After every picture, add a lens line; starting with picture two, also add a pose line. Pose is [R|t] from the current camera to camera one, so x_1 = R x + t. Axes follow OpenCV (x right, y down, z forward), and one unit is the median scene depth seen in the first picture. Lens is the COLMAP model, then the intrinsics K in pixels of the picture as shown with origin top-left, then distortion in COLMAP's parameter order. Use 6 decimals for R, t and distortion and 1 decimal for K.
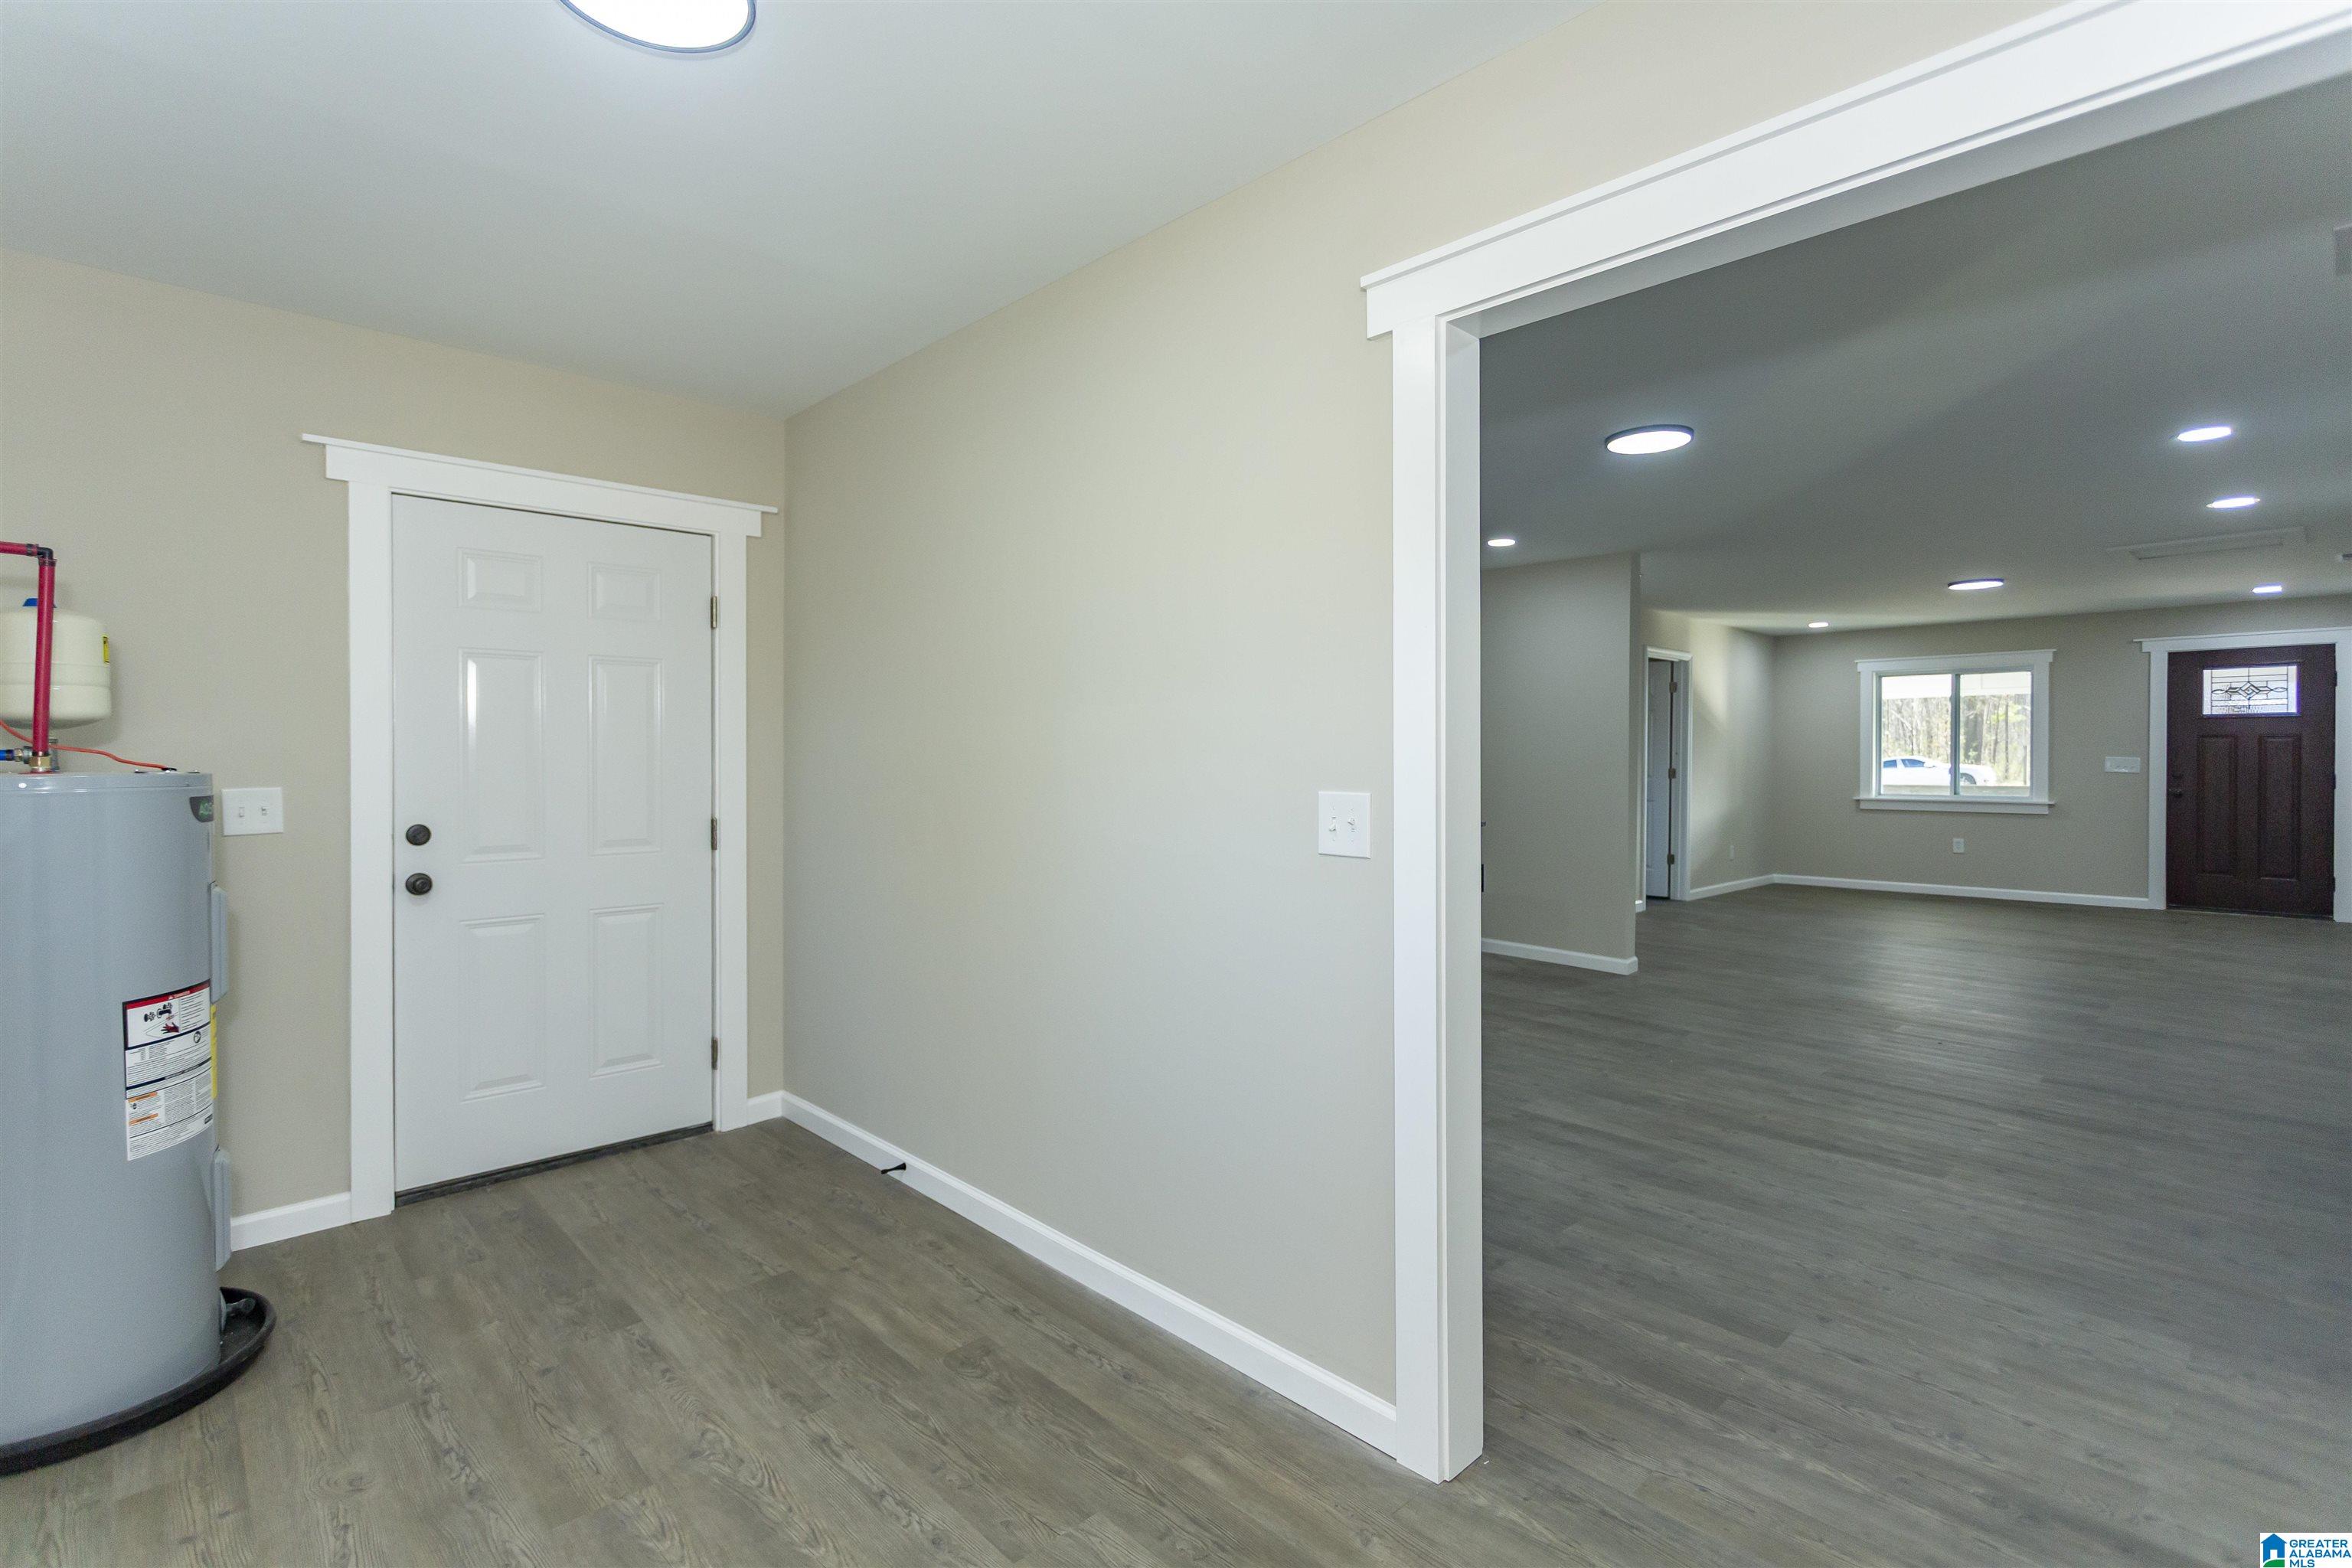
lens RADIAL K [[1124.8, 0, 1158.3], [0, 1124.8, 766.1], [0, 0, 1]] dist [0.004588, 0.001868]
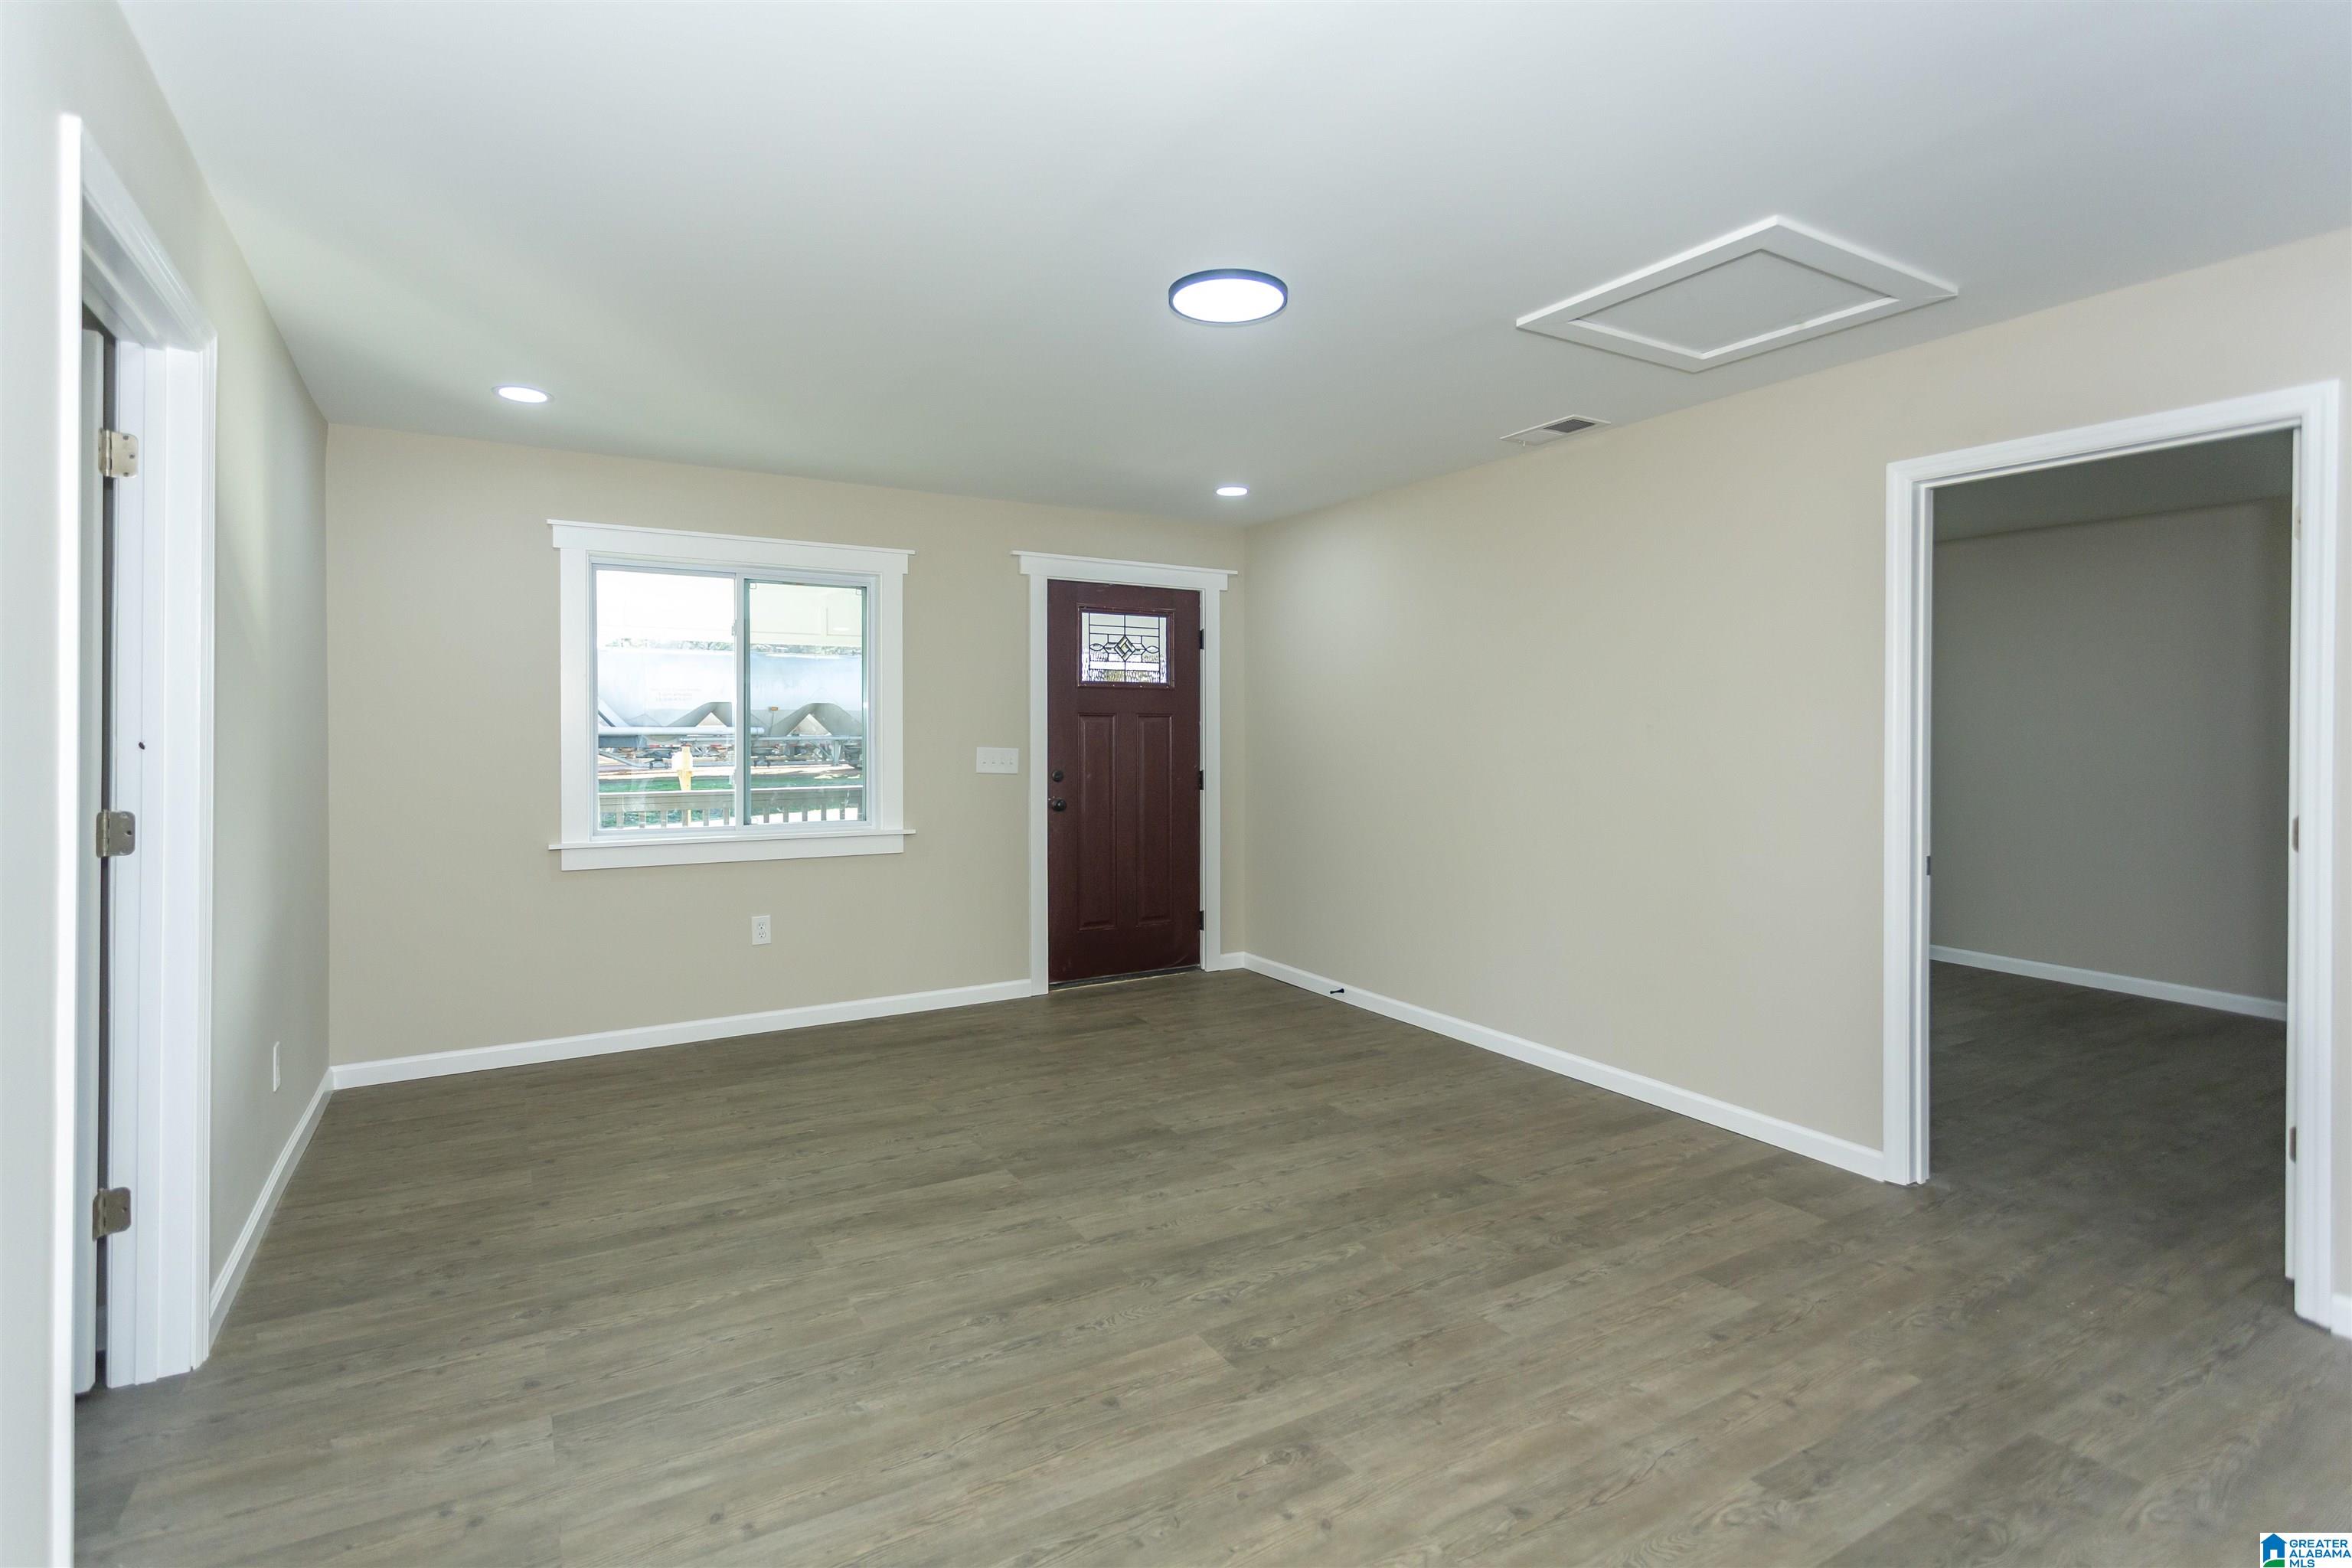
lens RADIAL K [[1124.8, 0, 1162.0], [0, 1124.8, 732.0], [0, 0, 1]] dist [0.004588, 0.001868]
pose [[0.219093, 0.003839, 0.975697, 0.285784], [0.007939, 0.999952, -0.005717, -0.011662], [-0.975672, 0.008999, 0.219052, 0.760661]]
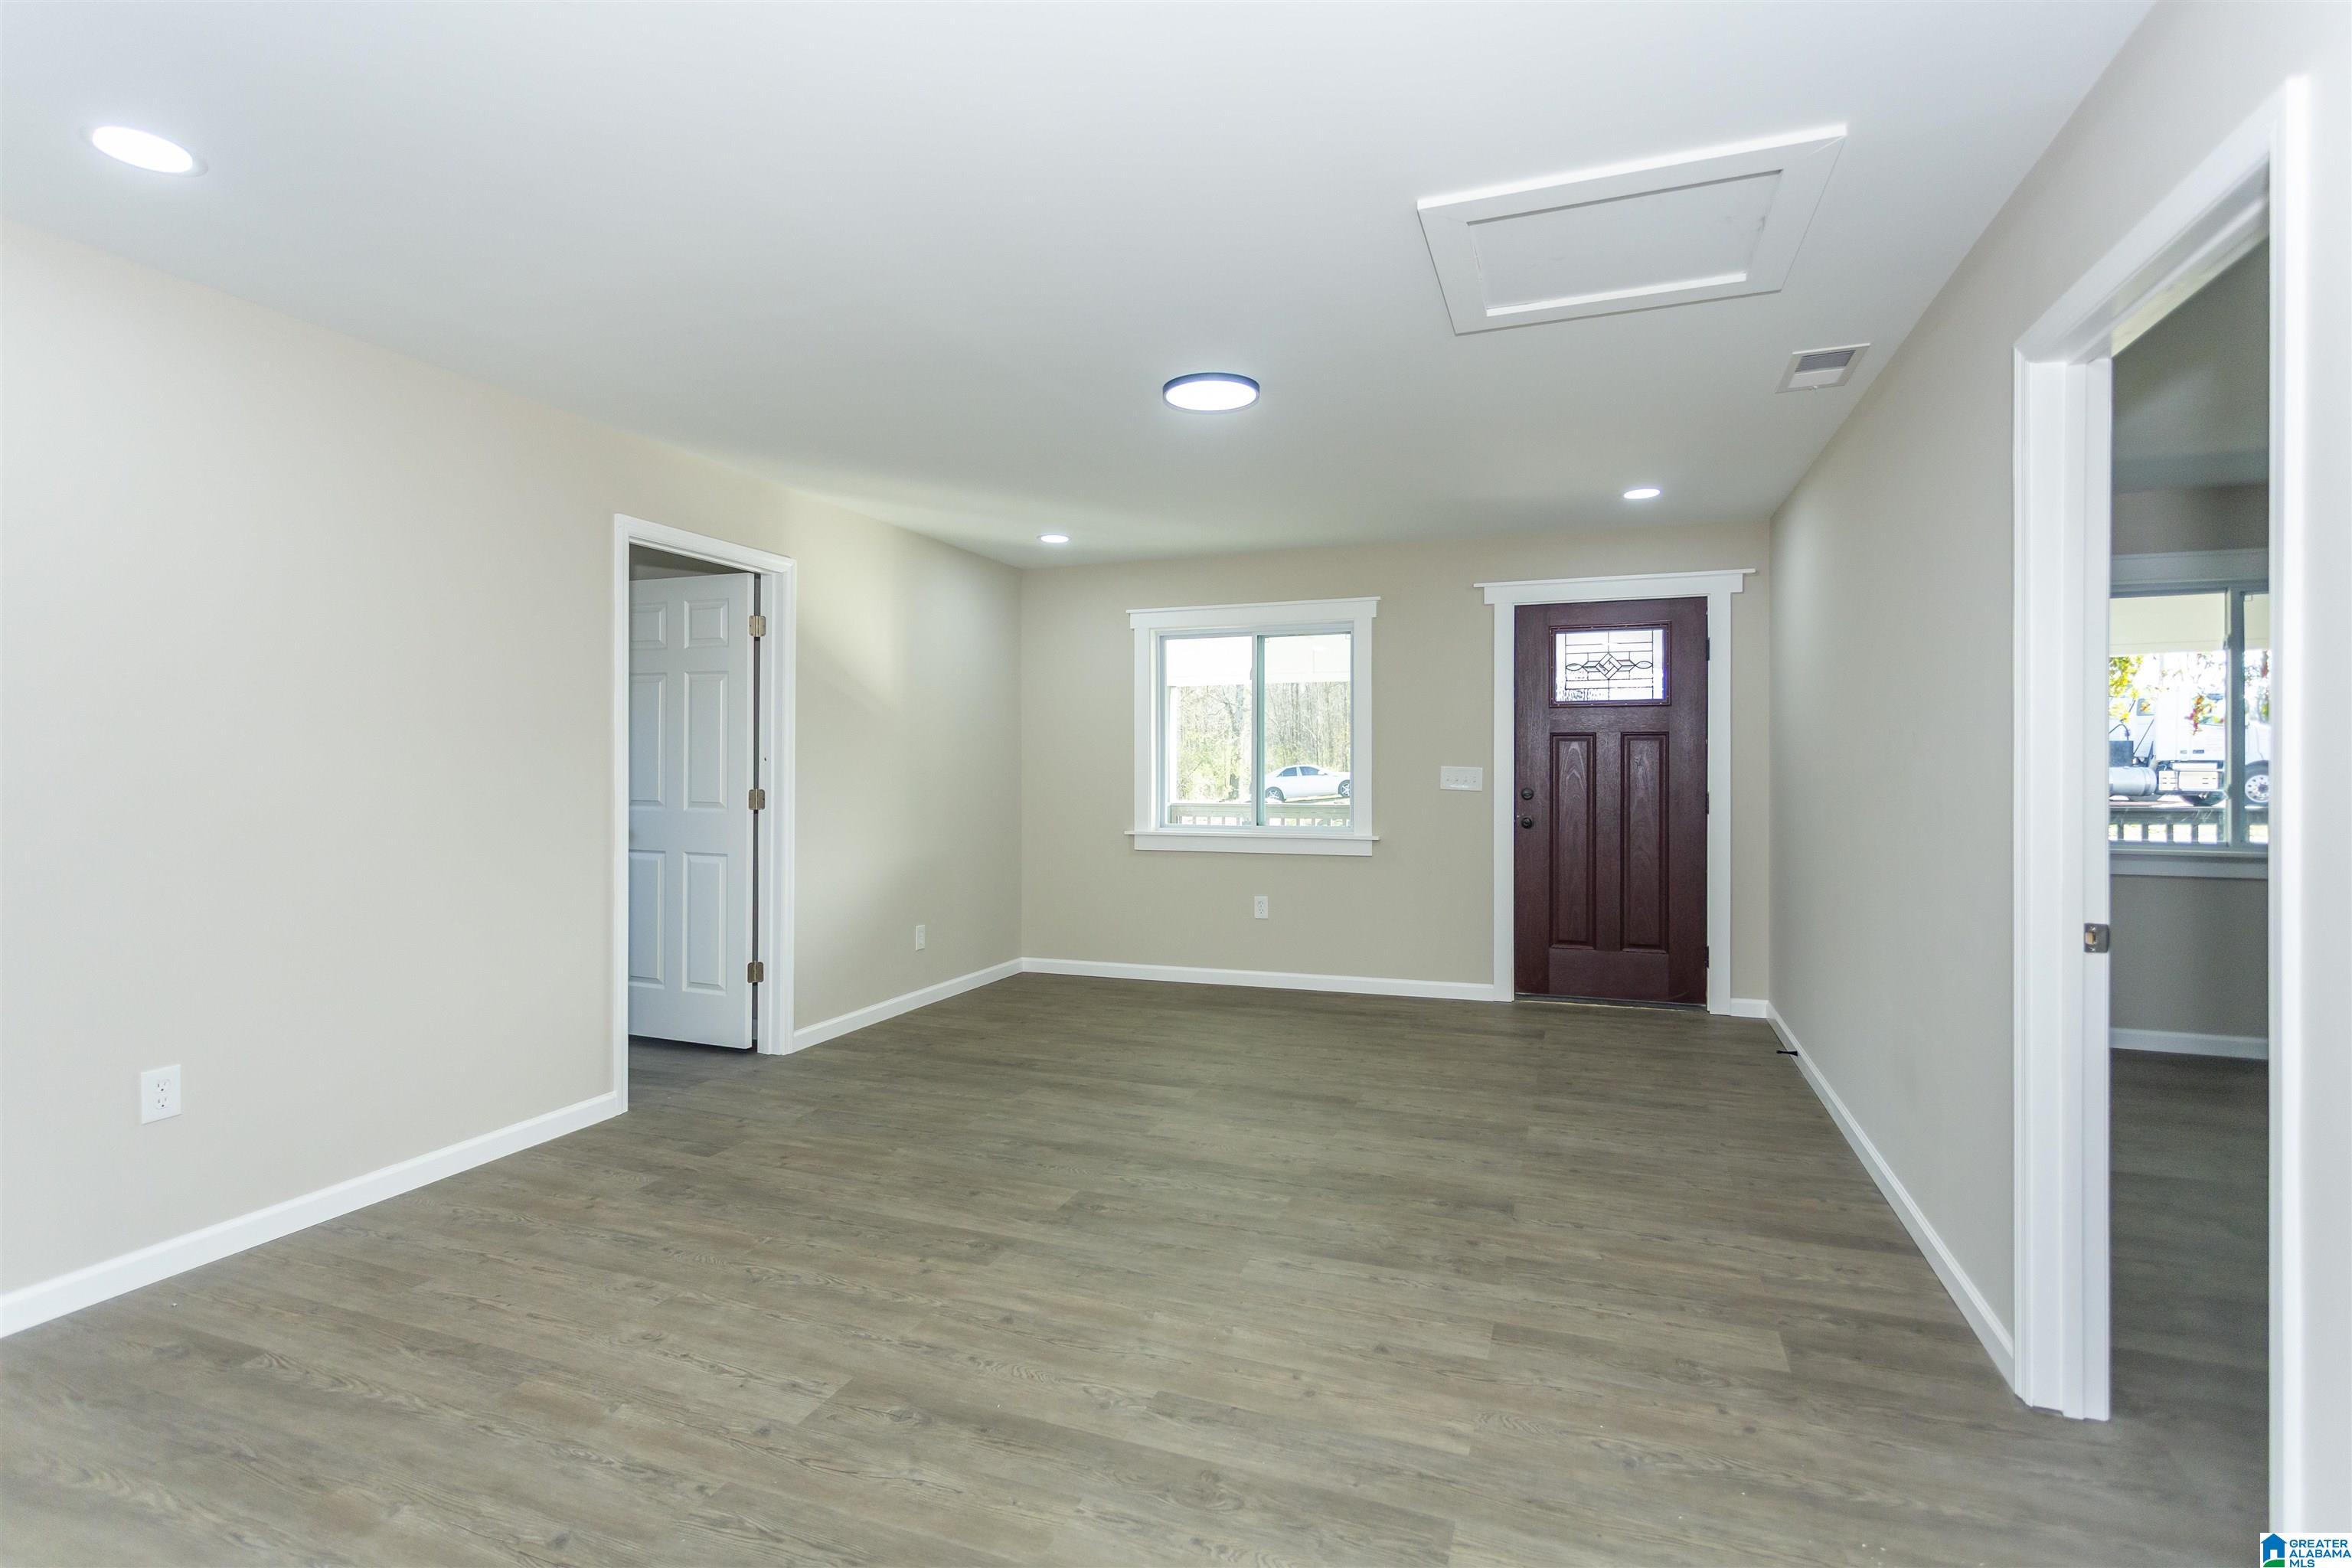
lens RADIAL K [[1124.8, 0, 1201.4], [0, 1124.8, 763.4], [0, 0, 1]] dist [0.004588, 0.001868]
pose [[0.892339, -0.000249, 0.451366, 0.416407], [0.004422, 0.999957, -0.008189, -0.005064], [-0.451344, 0.009304, 0.892301, 0.477079]]
